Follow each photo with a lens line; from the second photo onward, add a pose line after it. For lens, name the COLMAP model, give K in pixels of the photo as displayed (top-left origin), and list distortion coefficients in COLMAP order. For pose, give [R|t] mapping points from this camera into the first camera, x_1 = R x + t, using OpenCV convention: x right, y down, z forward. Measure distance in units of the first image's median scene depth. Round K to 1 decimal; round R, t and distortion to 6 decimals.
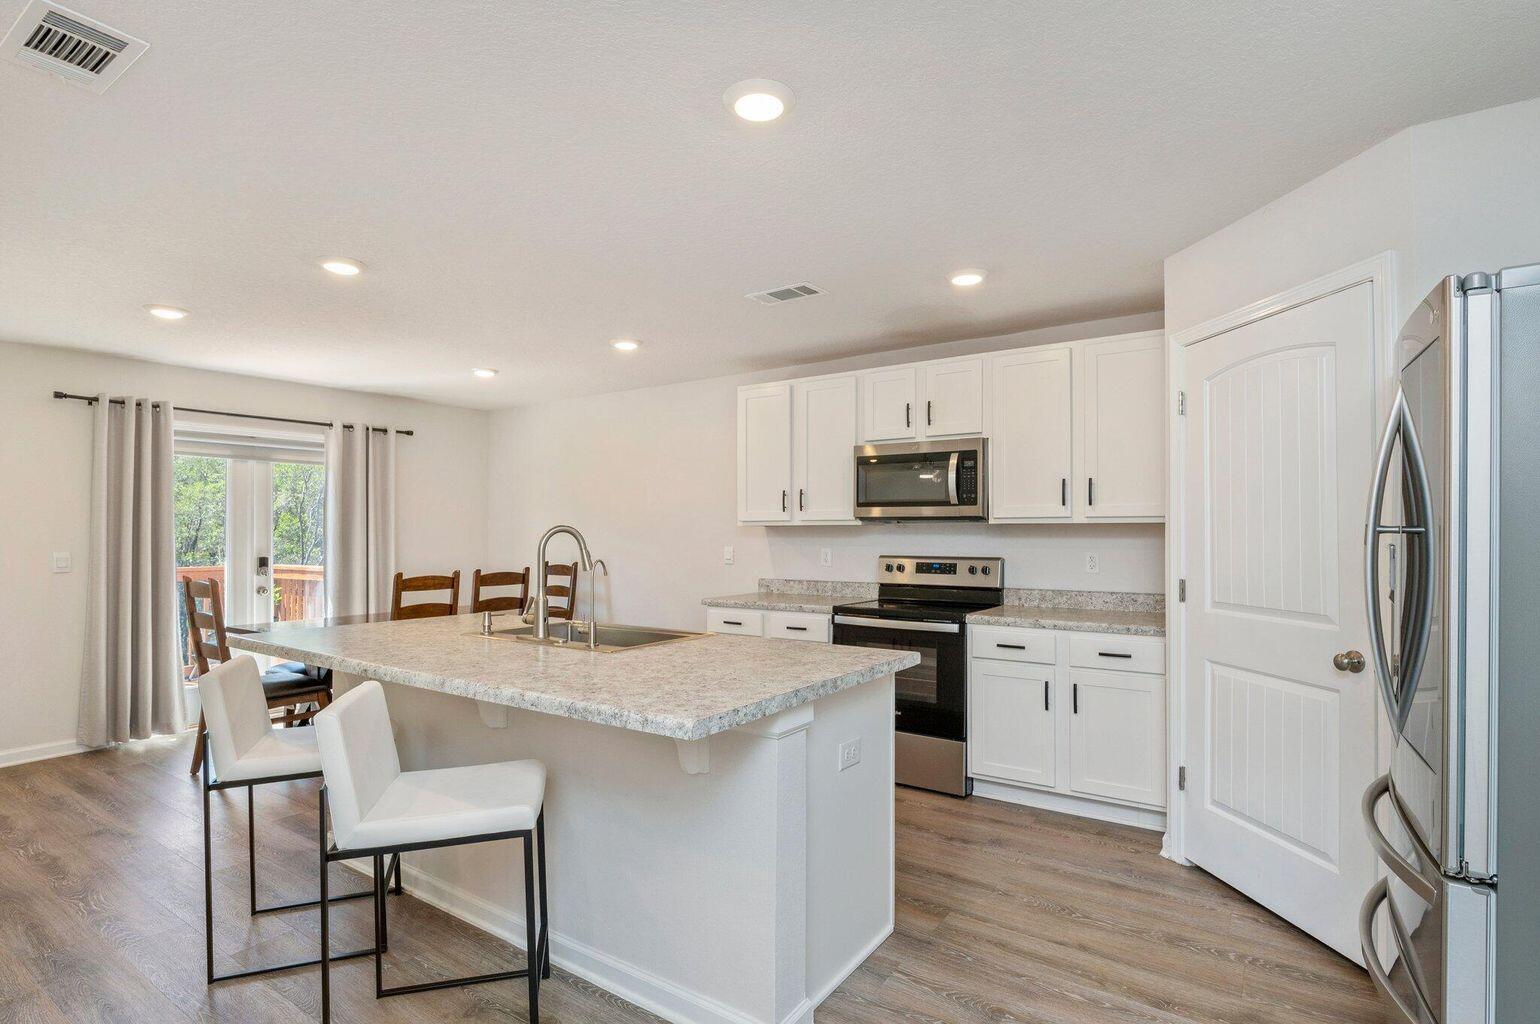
lens RADIAL K [[742.1, 0, 745.6], [0, 742.1, 529.7], [0, 0, 1]] dist [-0.004949, -0.001190]
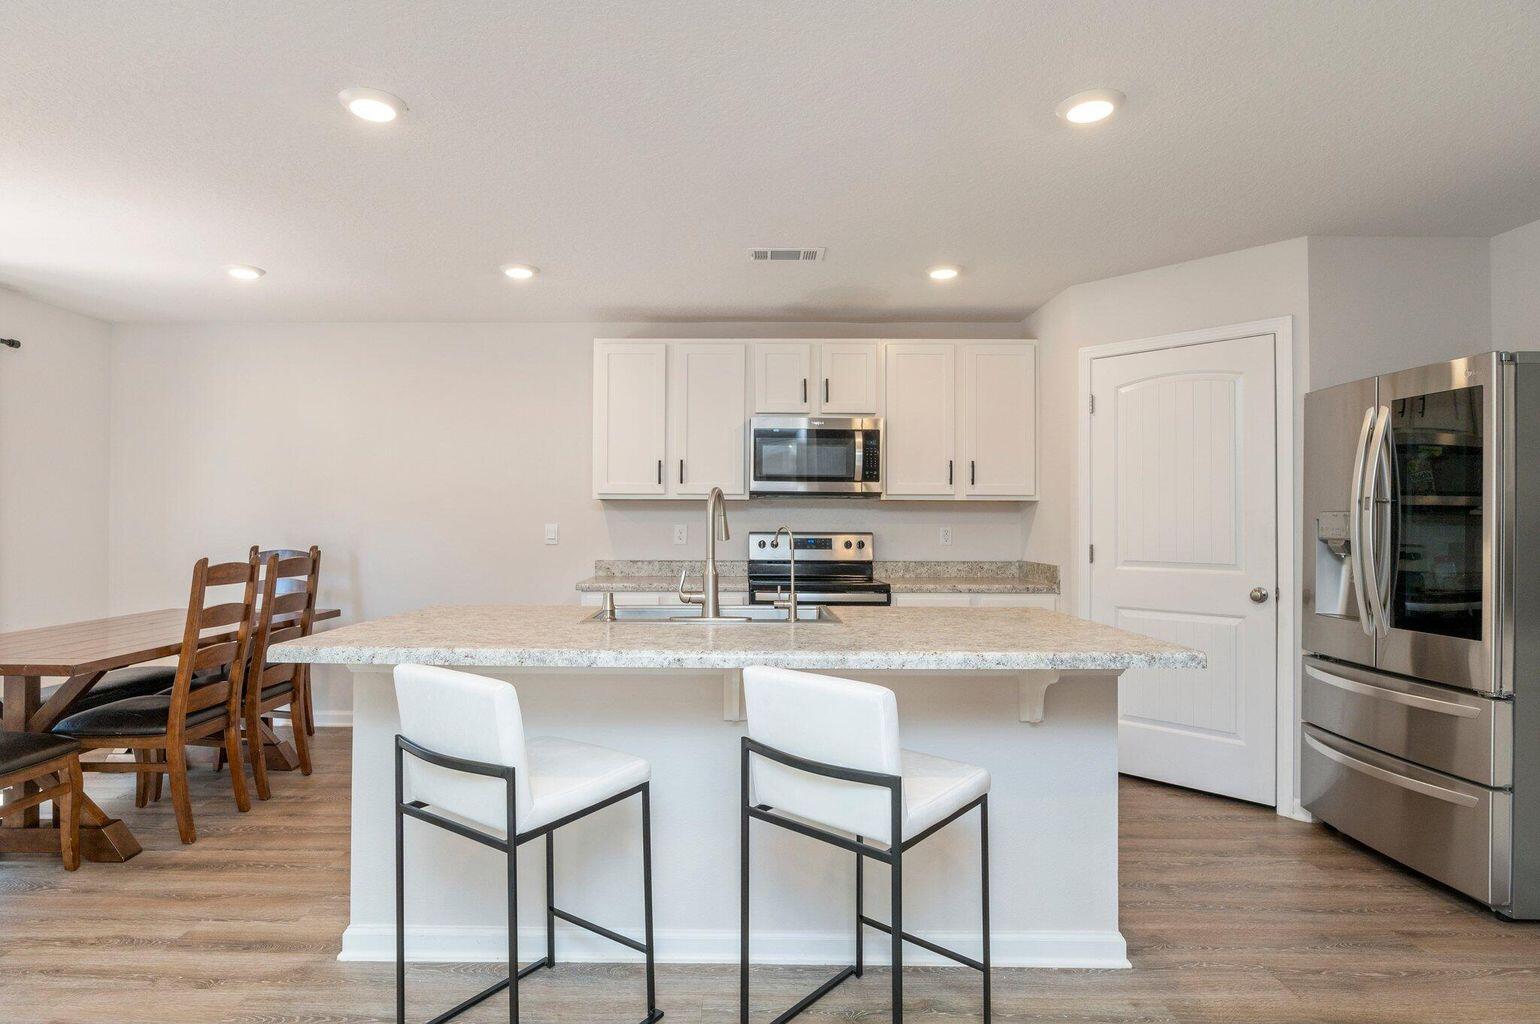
lens RADIAL K [[844.9, 0, 723.0], [0, 844.9, 517.3], [0, 0, 1]] dist [-0.005932, -0.001477]
pose [[0.831159, 0.007234, 0.555987, -0.483665], [-0.007745, 0.999969, -0.001431, 0.018451], [-0.555980, -0.003117, 0.831190, 0.108137]]
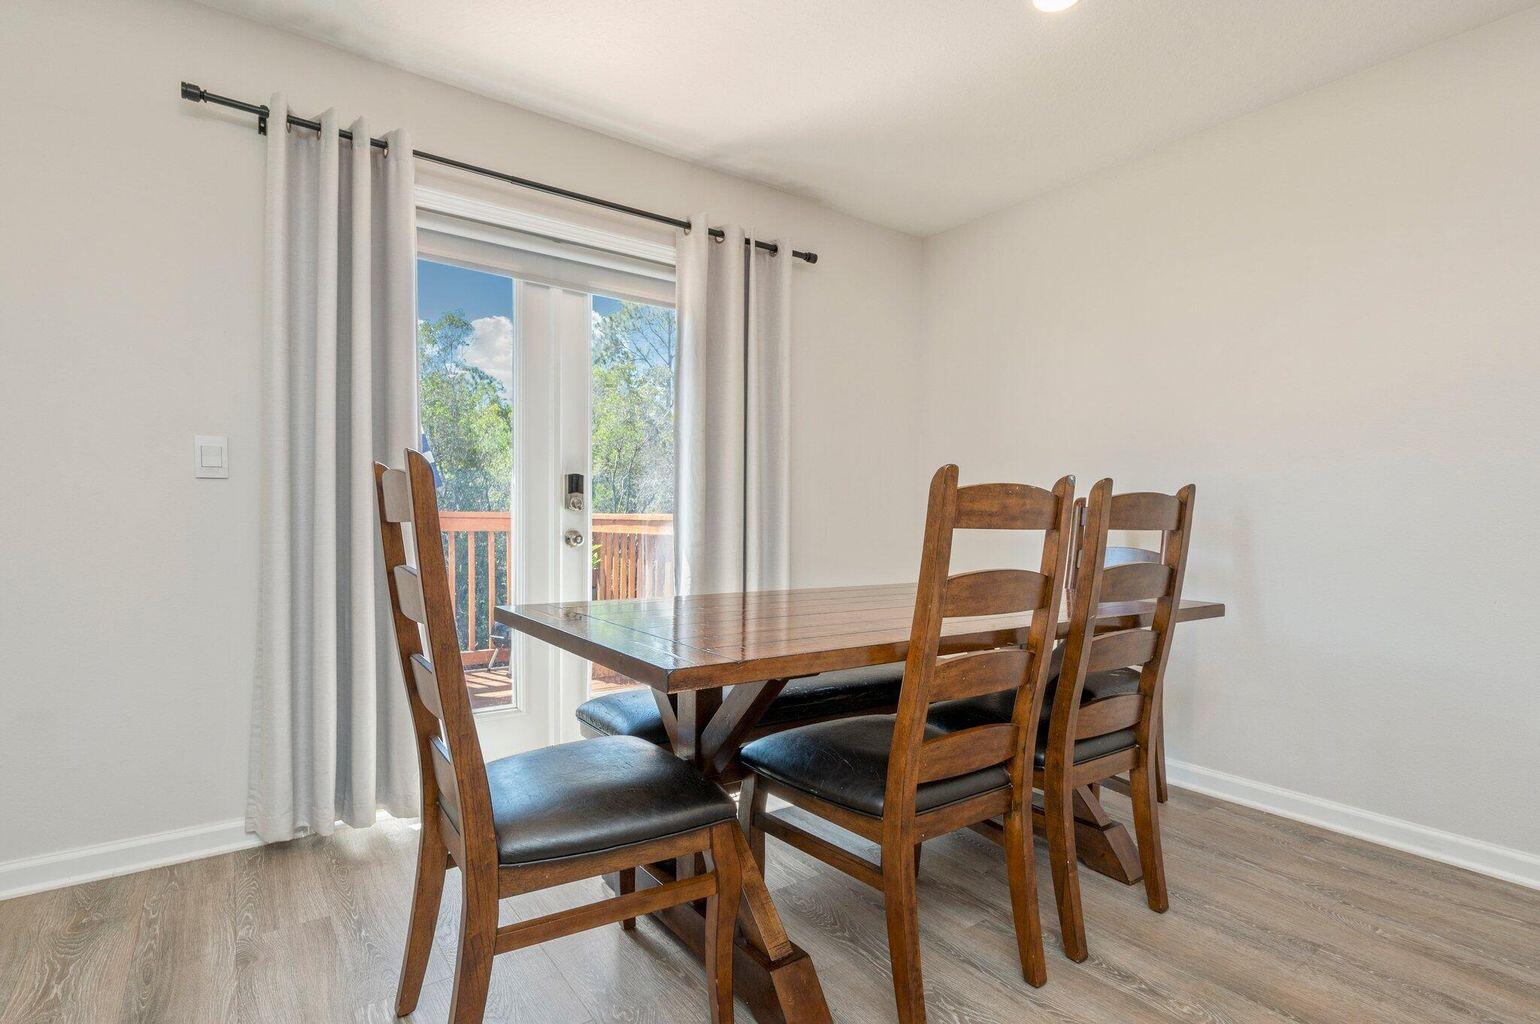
lens RADIAL K [[761.9, 0, 770.5], [0, 761.9, 549.3], [0, 0, 1]] dist [0.003364, 0.000362]
pose [[0.944896, 0.023188, -0.326550, -0.418719], [-0.009009, 0.998952, 0.044864, 0.076911], [0.327248, -0.039450, 0.944115, 0.650137]]
